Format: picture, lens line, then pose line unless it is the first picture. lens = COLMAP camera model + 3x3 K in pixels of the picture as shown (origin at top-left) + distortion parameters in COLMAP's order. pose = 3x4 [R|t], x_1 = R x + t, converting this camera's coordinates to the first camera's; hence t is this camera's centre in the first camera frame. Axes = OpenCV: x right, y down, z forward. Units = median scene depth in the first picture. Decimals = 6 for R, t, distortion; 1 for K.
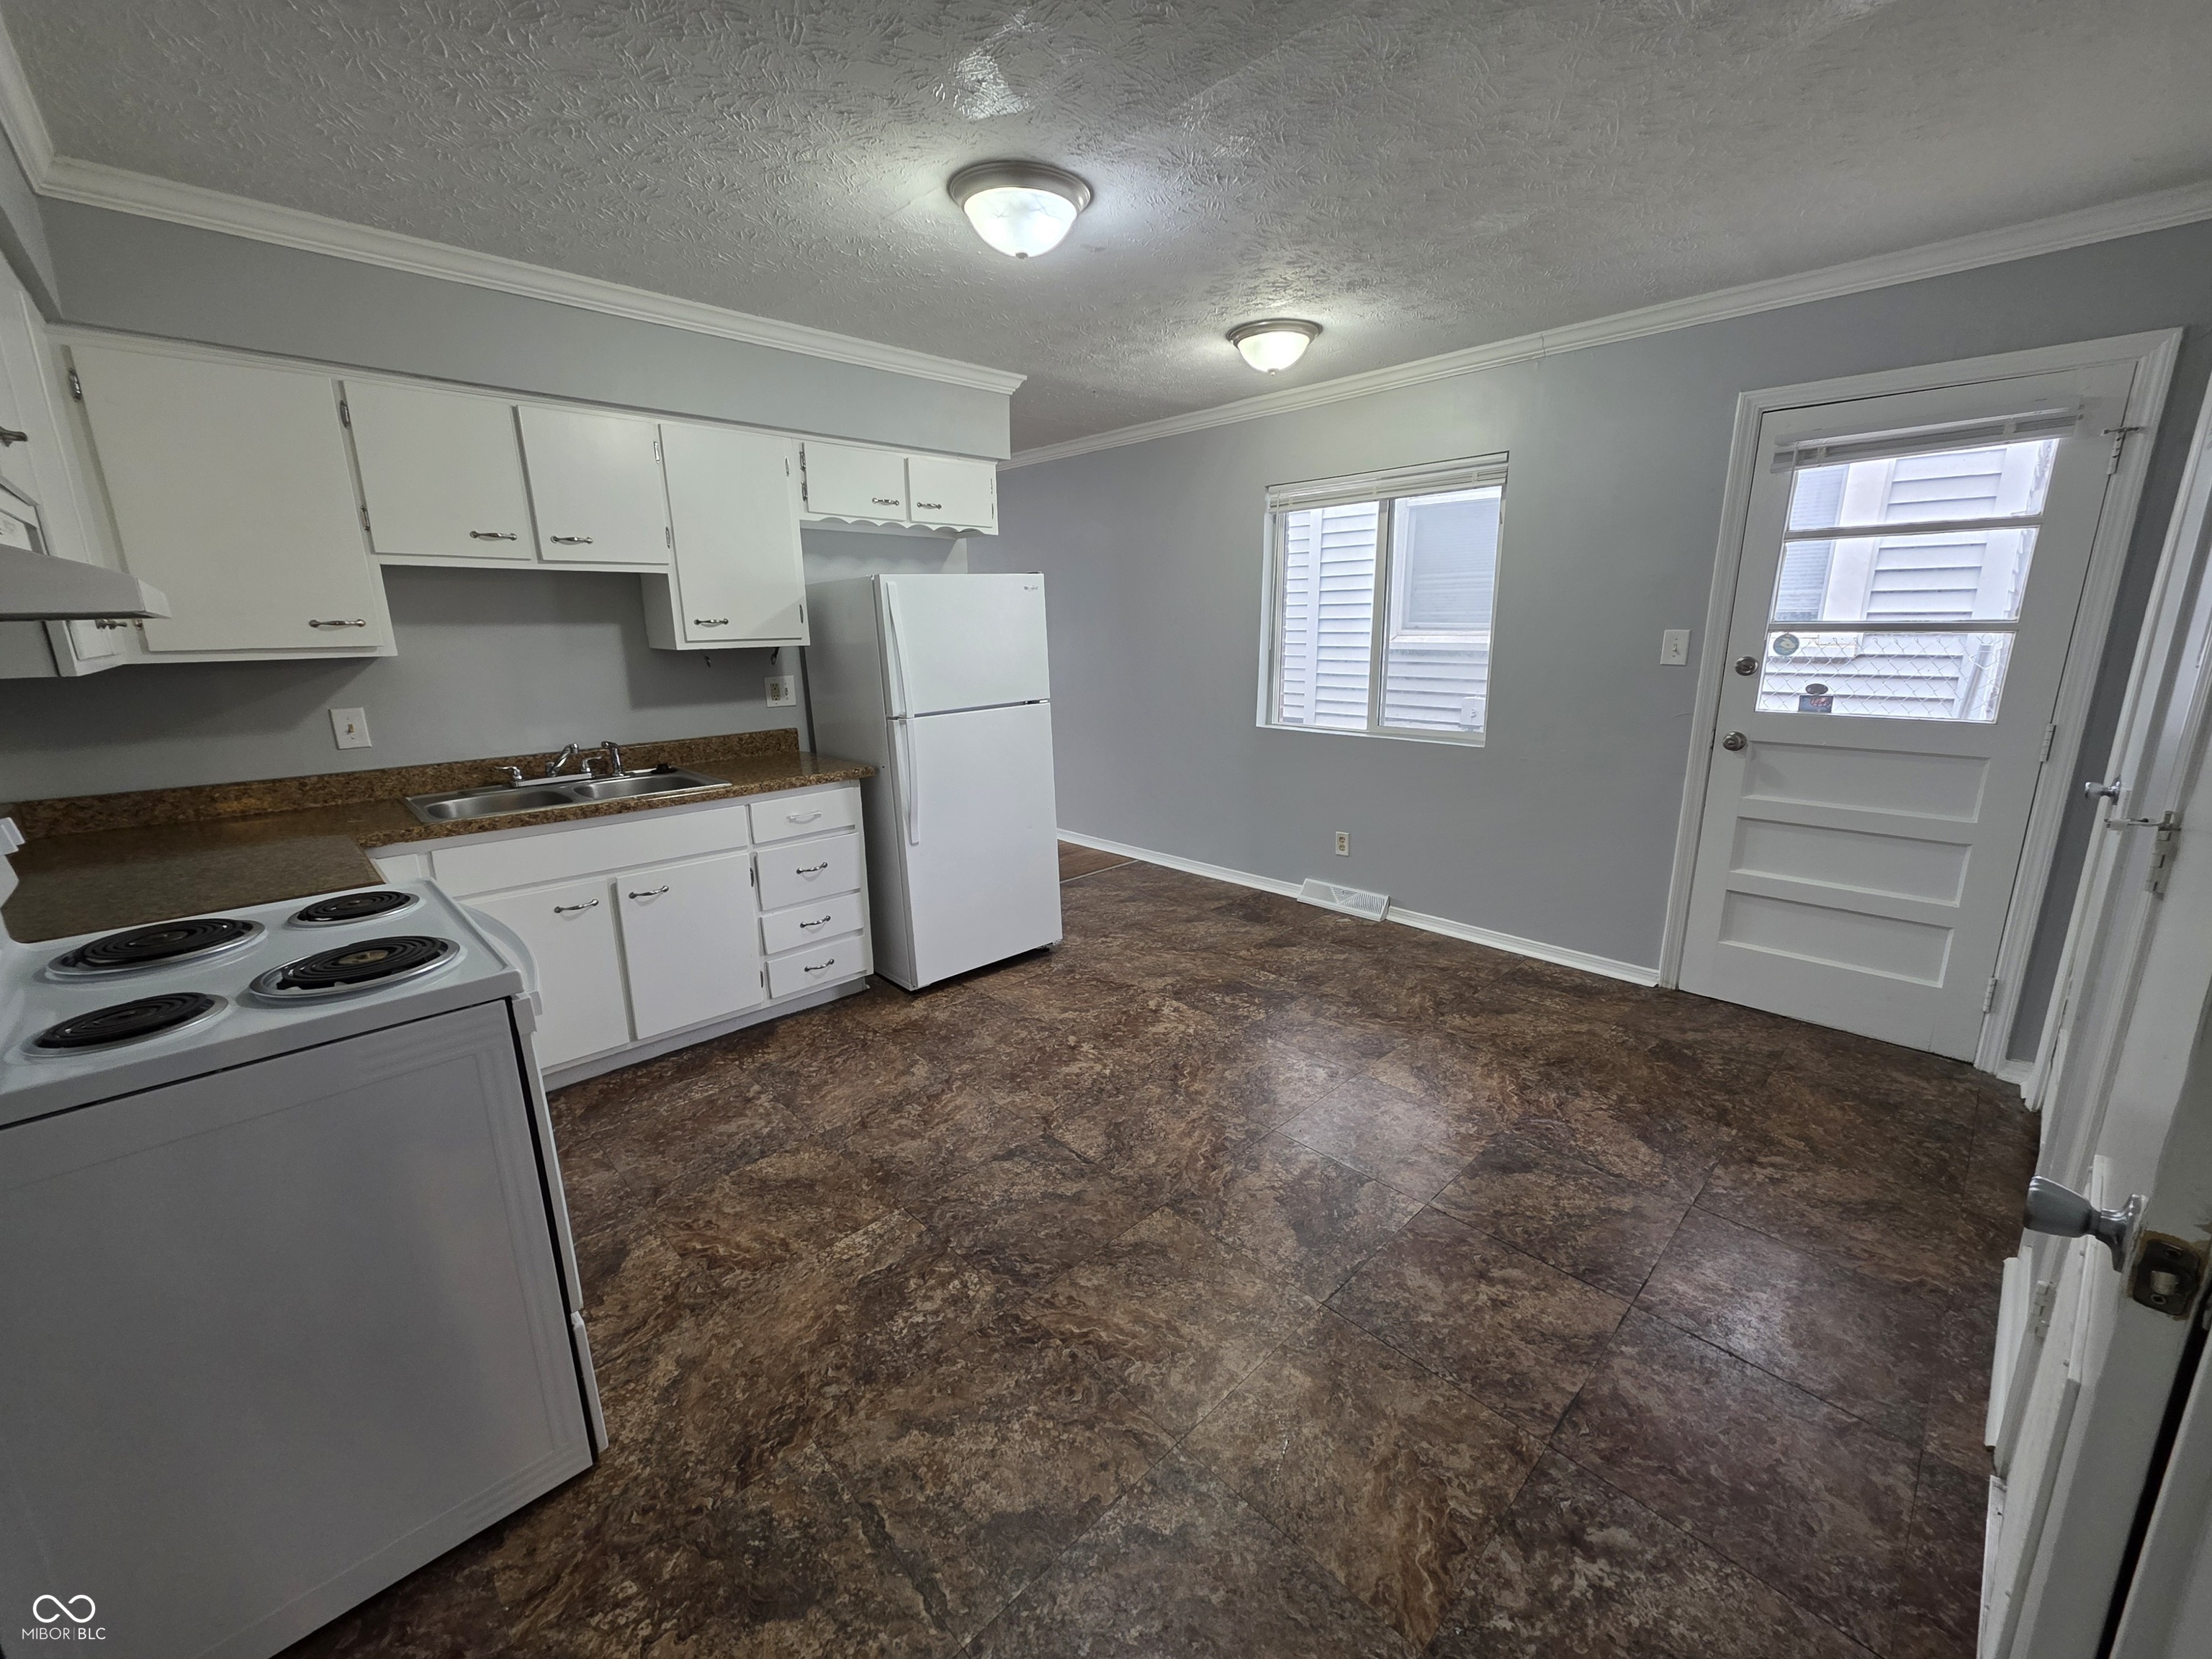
lens RADIAL K [[880.0, 0, 1115.3], [0, 880.0, 829.5], [0, 0, 1]] dist [0.001858, -0.000255]
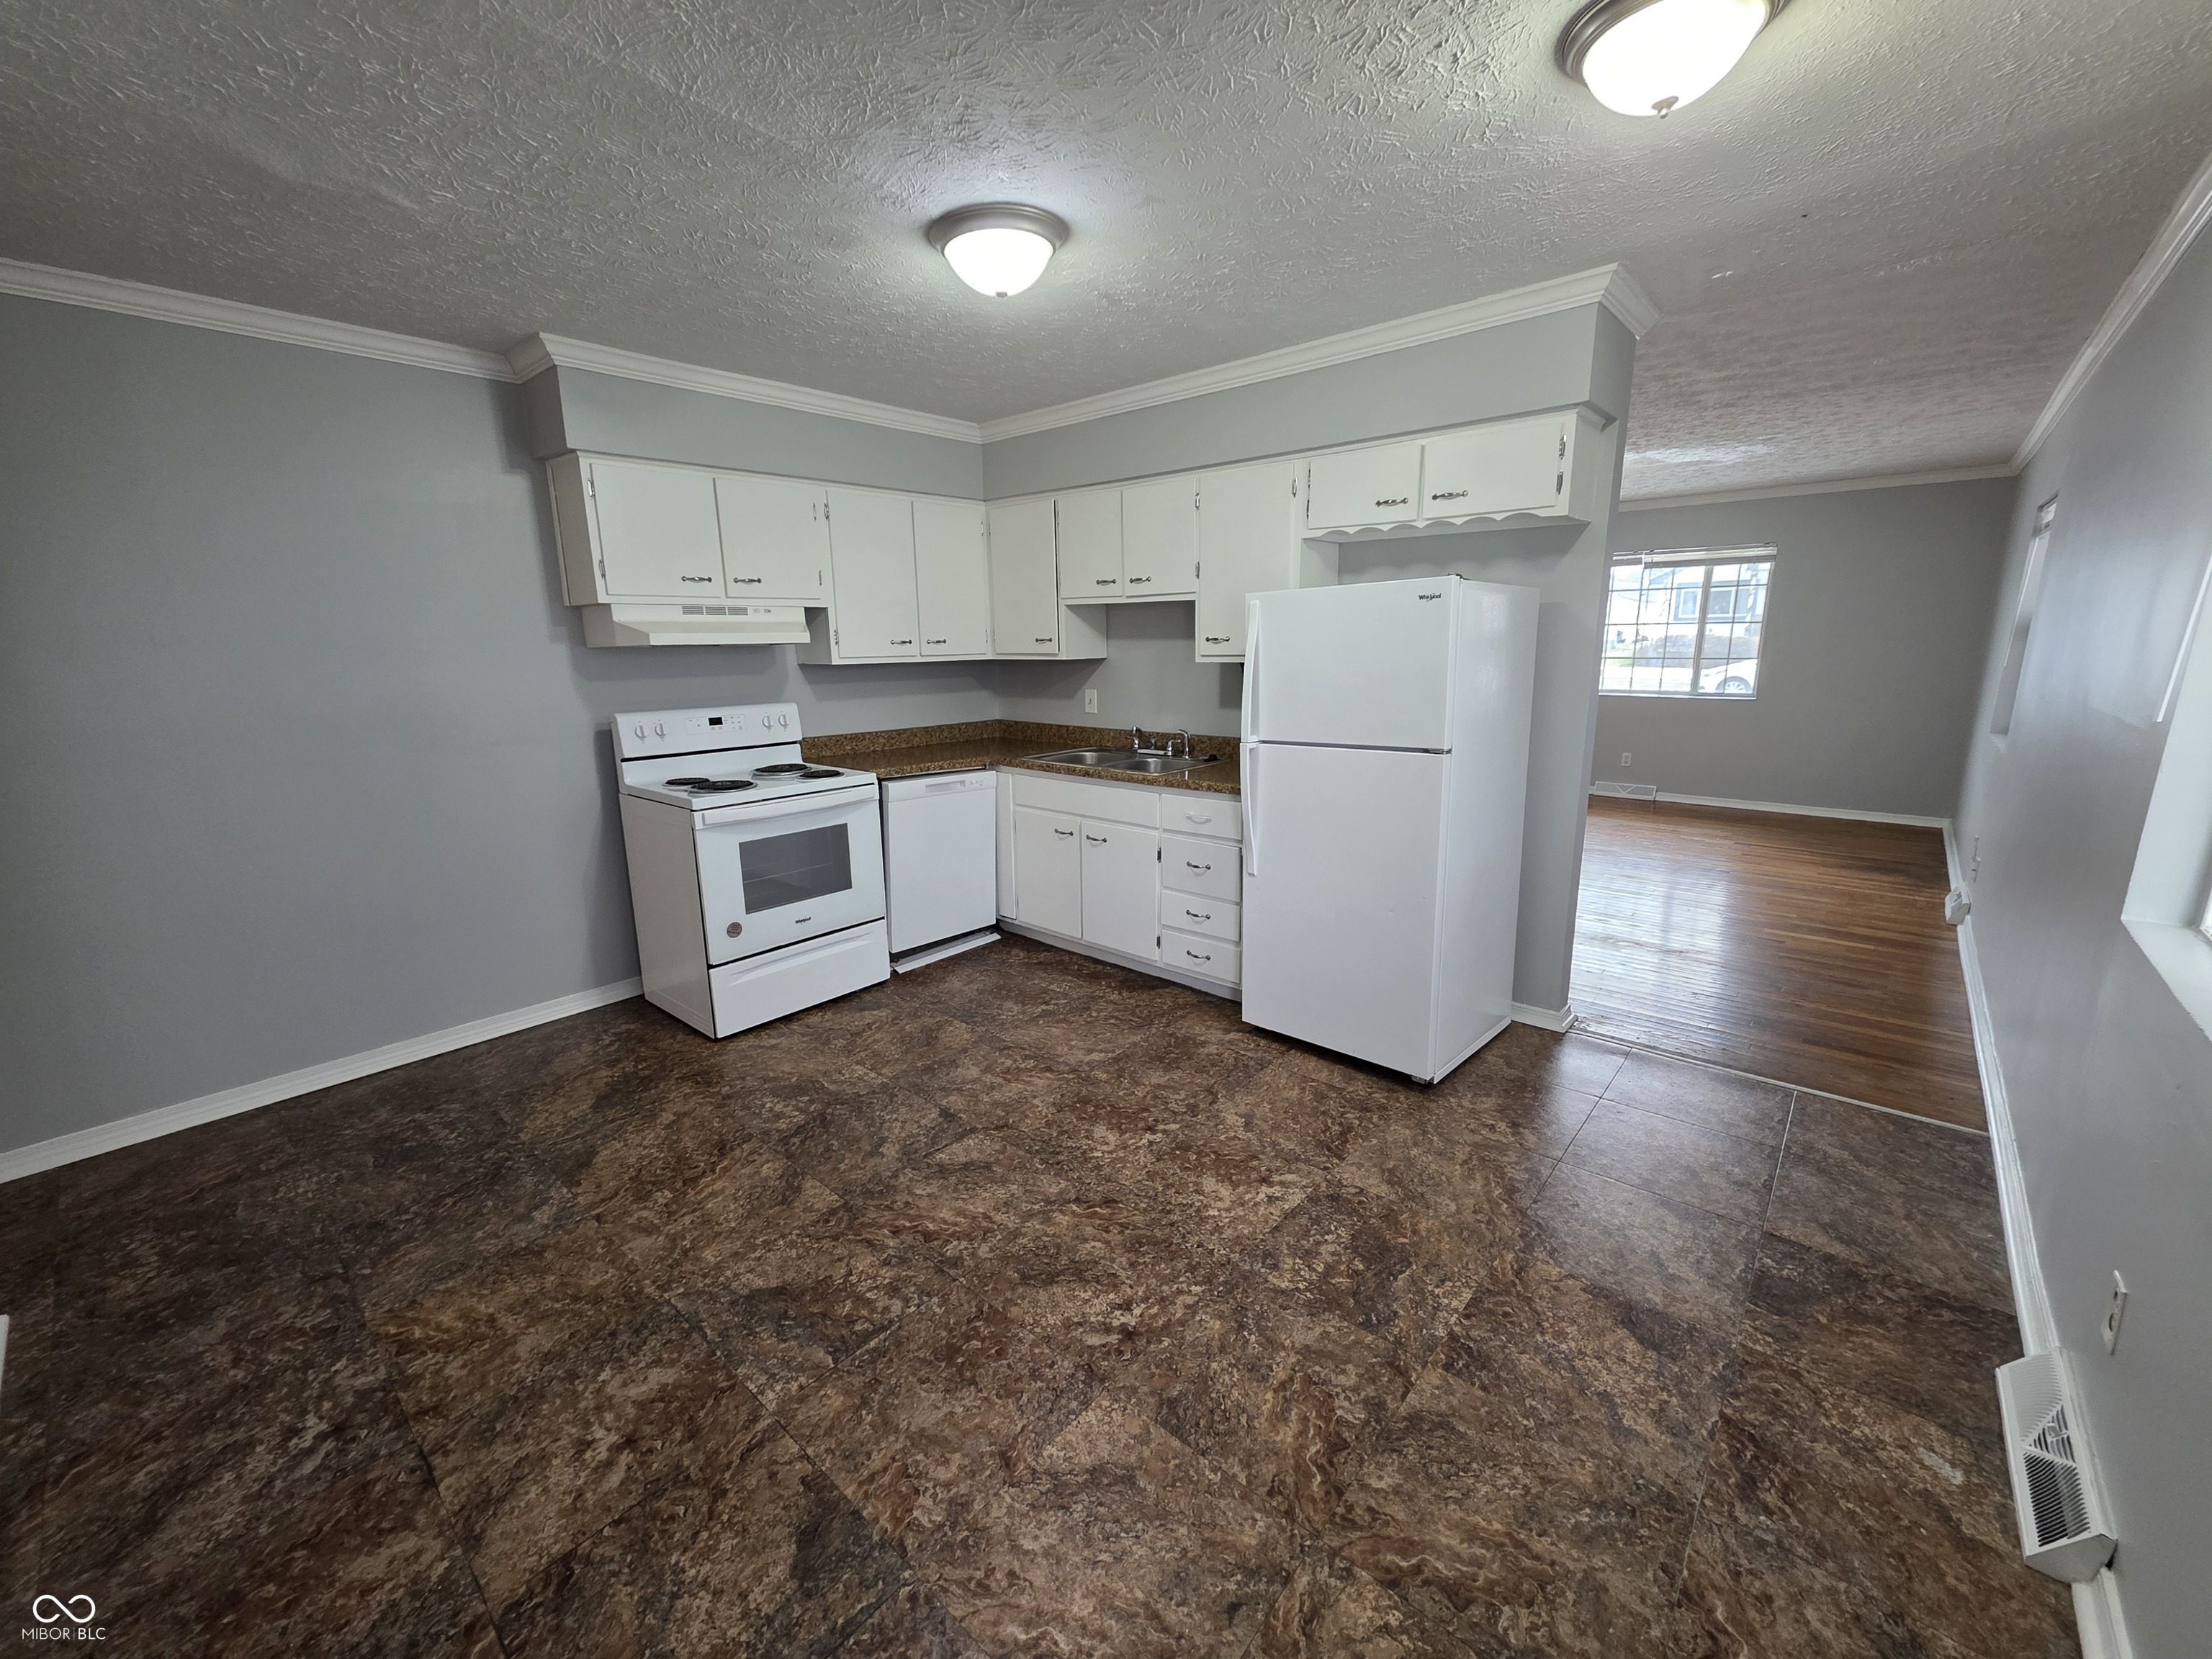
lens RADIAL K [[880.0, 0, 1114.3], [0, 880.0, 829.5], [0, 0, 1]] dist [0.001858, -0.000255]
pose [[0.084963, 0.225757, -0.970472, 0.838309], [-0.216876, 0.954831, 0.203131, -0.238503], [0.972495, 0.193214, 0.130086, 0.901960]]
